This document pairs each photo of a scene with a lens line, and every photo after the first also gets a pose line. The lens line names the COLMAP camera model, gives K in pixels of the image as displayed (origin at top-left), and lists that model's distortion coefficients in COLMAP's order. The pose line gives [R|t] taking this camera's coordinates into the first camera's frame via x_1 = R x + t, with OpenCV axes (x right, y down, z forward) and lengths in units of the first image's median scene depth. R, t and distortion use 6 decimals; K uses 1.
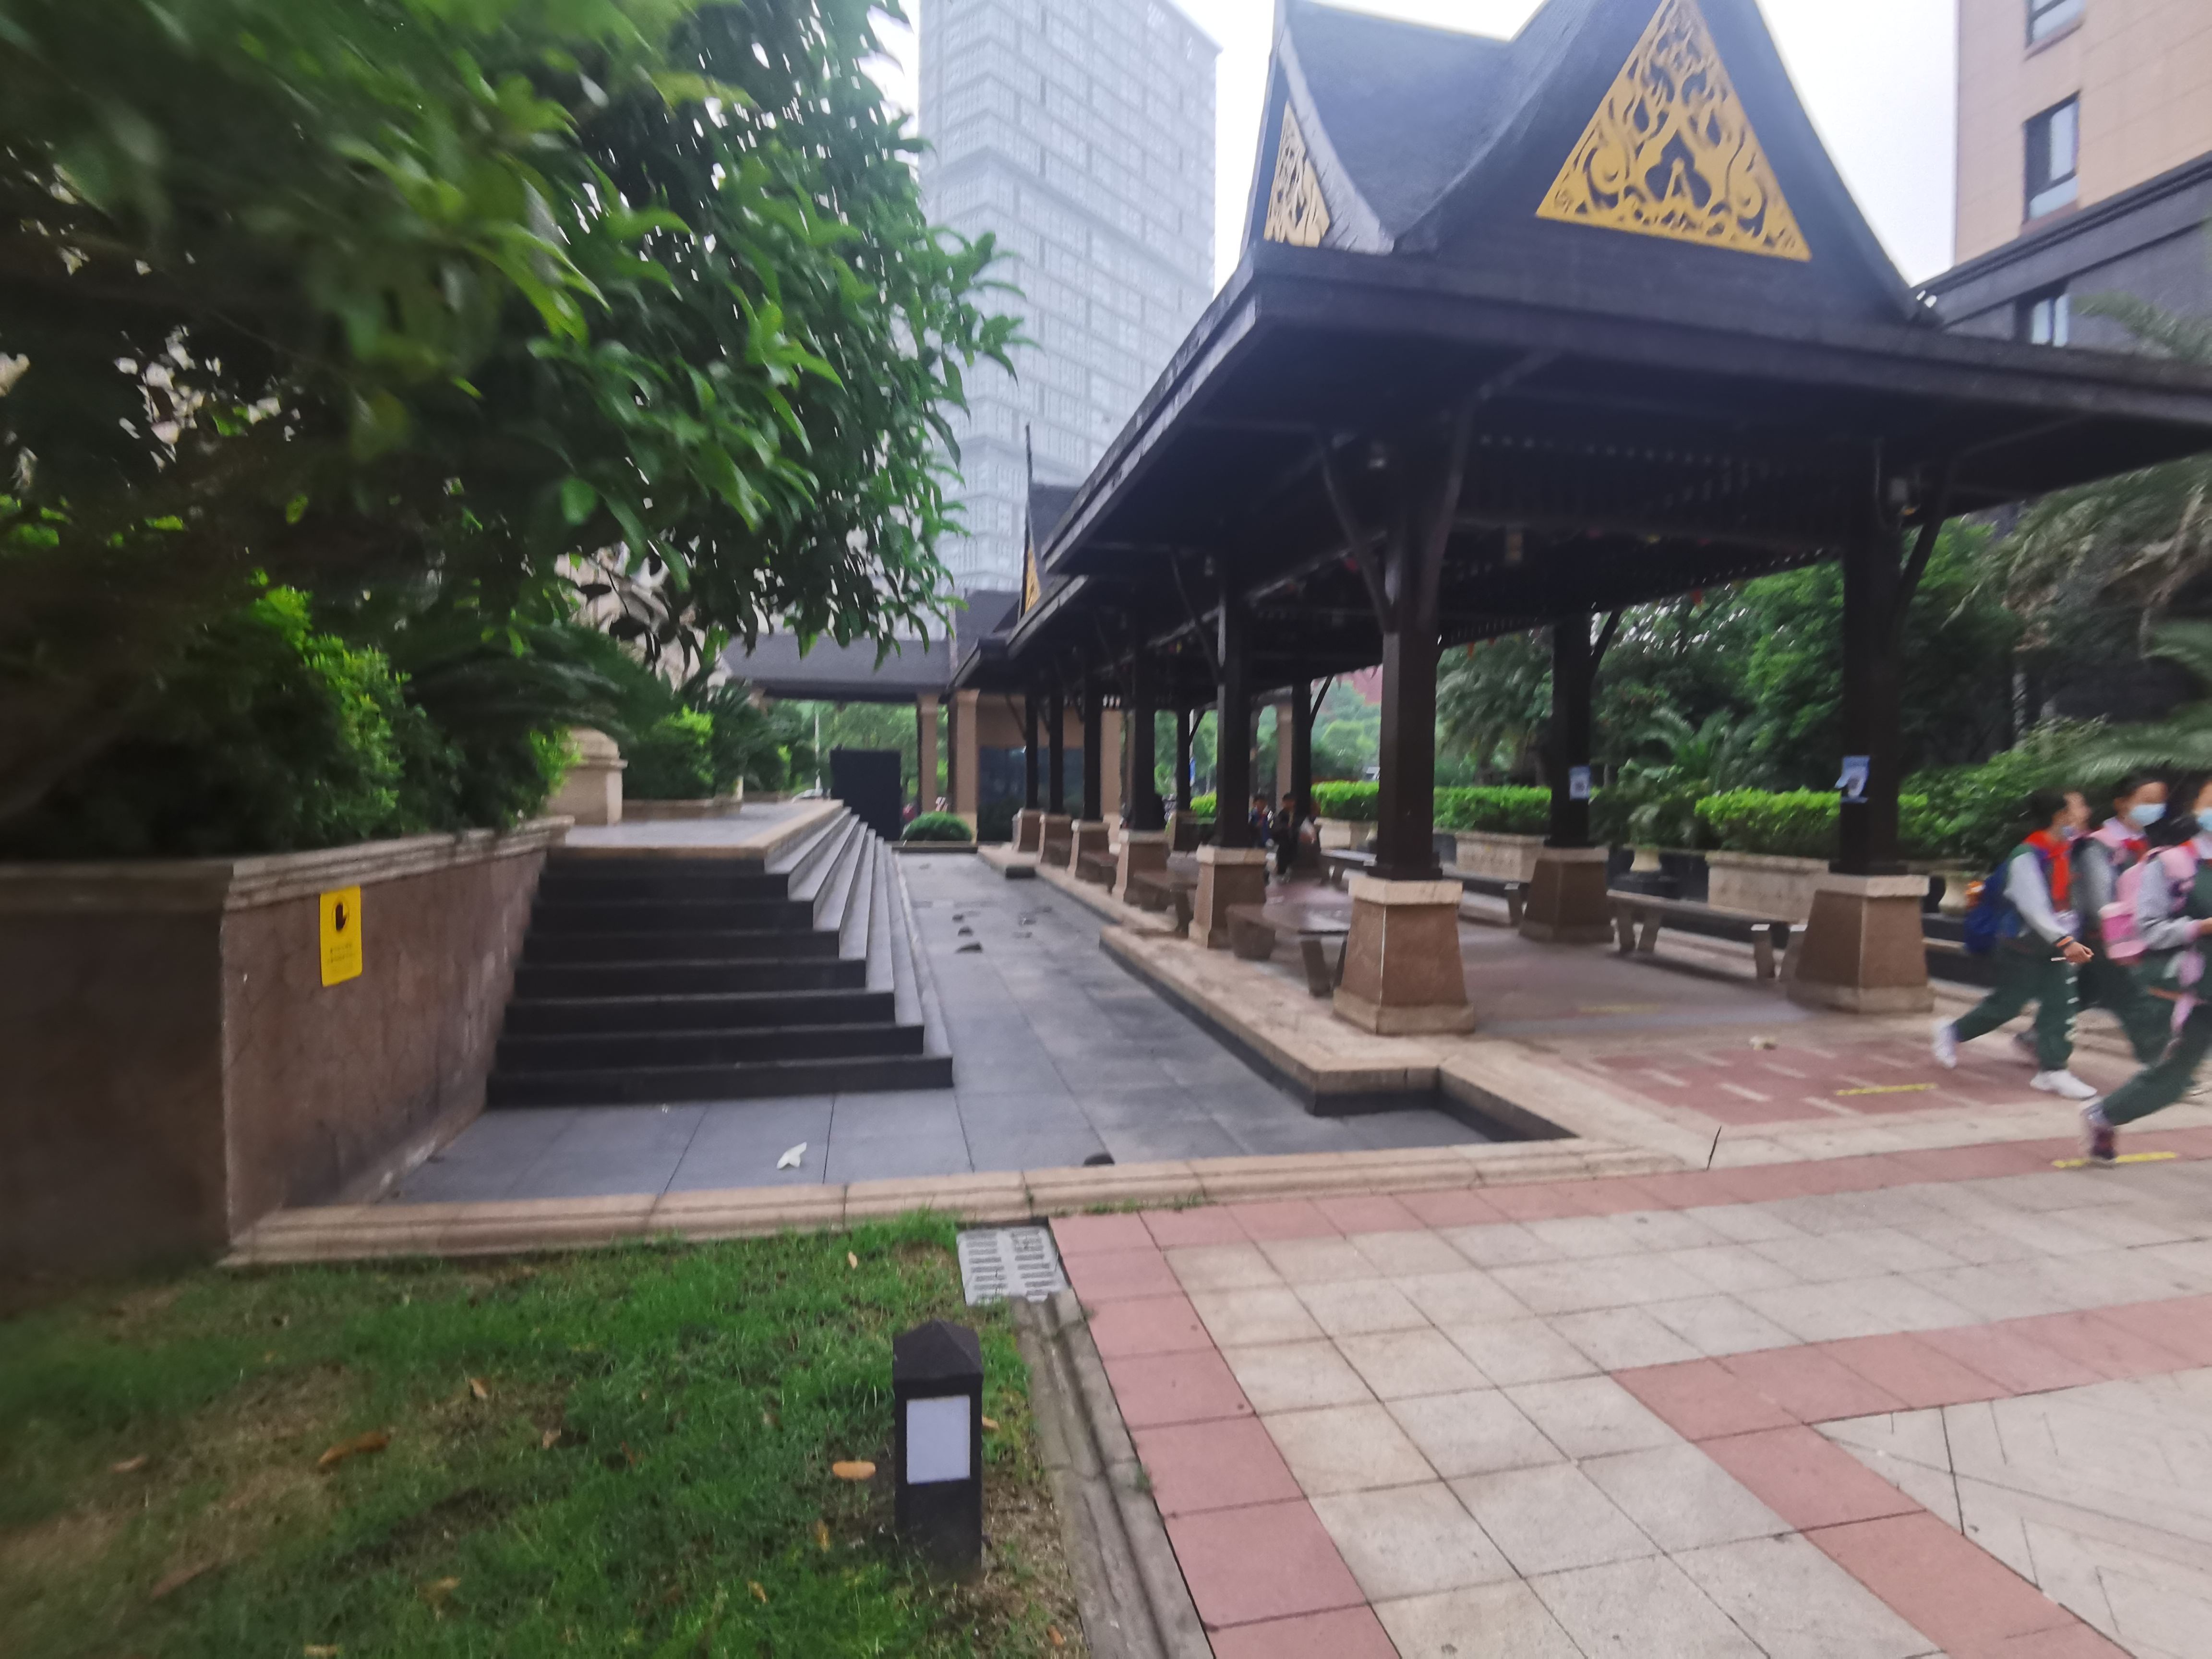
lens RADIAL K [[1148.7, 0, 1147.5], [0, 1148.7, 798.2], [0, 0, 1]] dist [-0.103077, 0.053026]
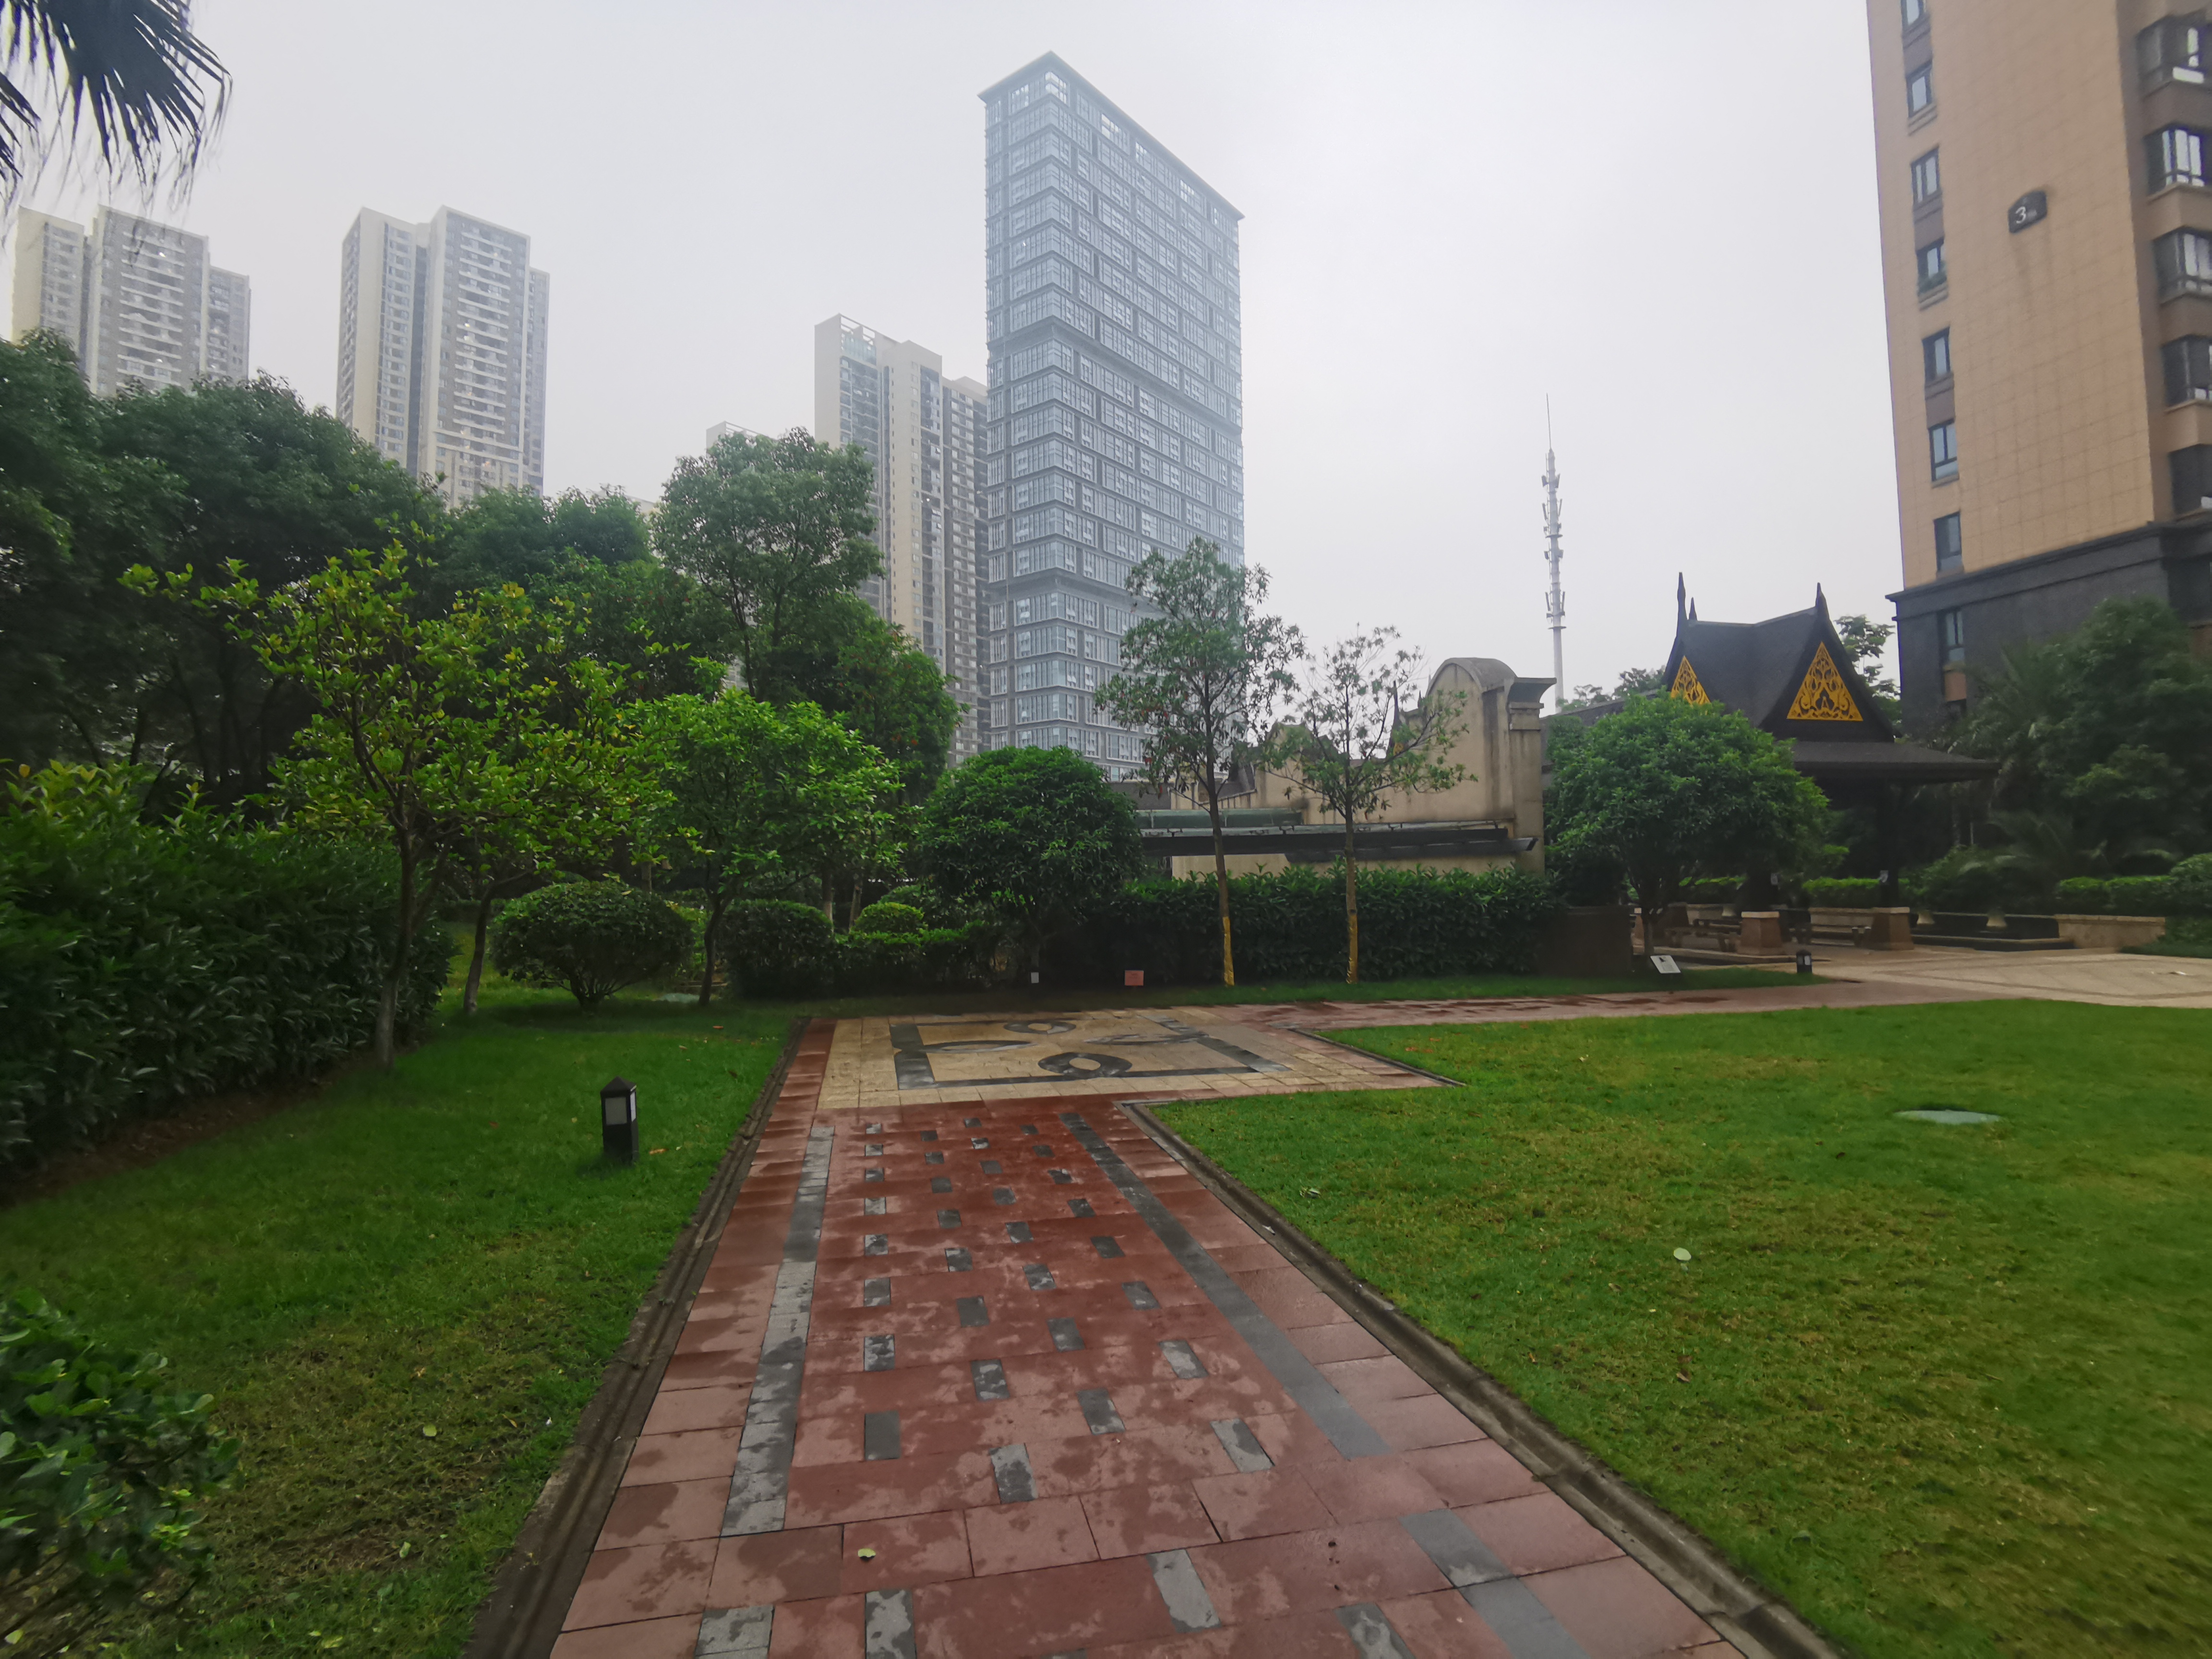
lens RADIAL K [[1118.1, 0, 1153.1], [0, 1118.1, 811.6], [0, 0, 1]] dist [-0.043463, -0.000651]
pose [[0.999682, -0.023603, 0.008824, -0.294481], [0.024161, 0.997276, -0.069685, -0.007116], [-0.007156, 0.069876, 0.997530, -0.424361]]
